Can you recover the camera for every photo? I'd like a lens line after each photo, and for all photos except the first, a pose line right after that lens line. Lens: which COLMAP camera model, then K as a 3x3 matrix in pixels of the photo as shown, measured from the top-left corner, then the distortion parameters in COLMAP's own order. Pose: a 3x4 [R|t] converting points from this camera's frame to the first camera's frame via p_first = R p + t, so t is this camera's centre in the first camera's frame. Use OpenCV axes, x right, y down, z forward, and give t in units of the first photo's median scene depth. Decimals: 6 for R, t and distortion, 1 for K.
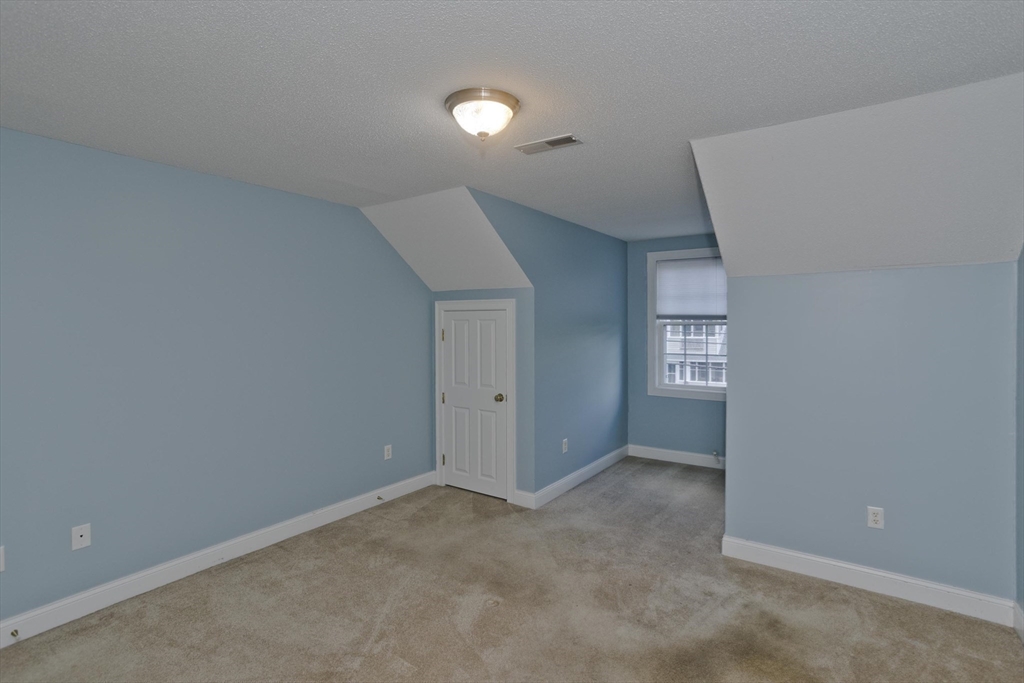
lens RADIAL K [[503.9, 0, 529.0], [0, 503.9, 331.7], [0, 0, 1]] dist [-0.016699, 0.000968]
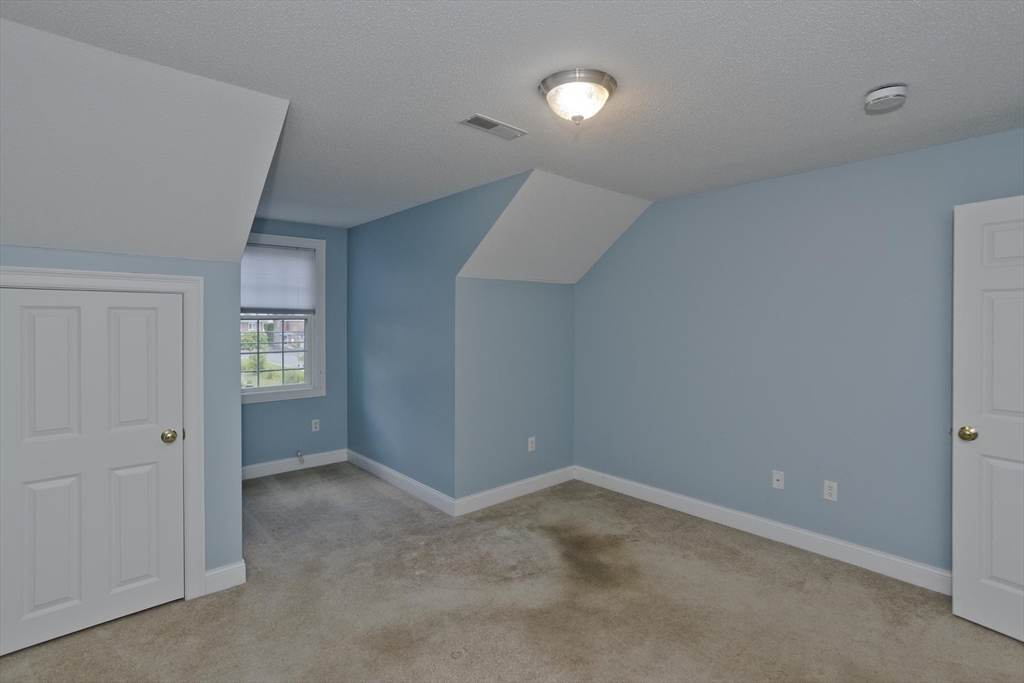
lens RADIAL K [[503.5, 0, 518.7], [0, 503.5, 318.4], [0, 0, 1]] dist [-0.000043, 0.001031]
pose [[0.252998, 0.000507, 0.967467, -0.547224], [0.016259, 0.999856, -0.004776, -0.004758], [-0.967330, 0.016938, 0.252954, 0.430645]]
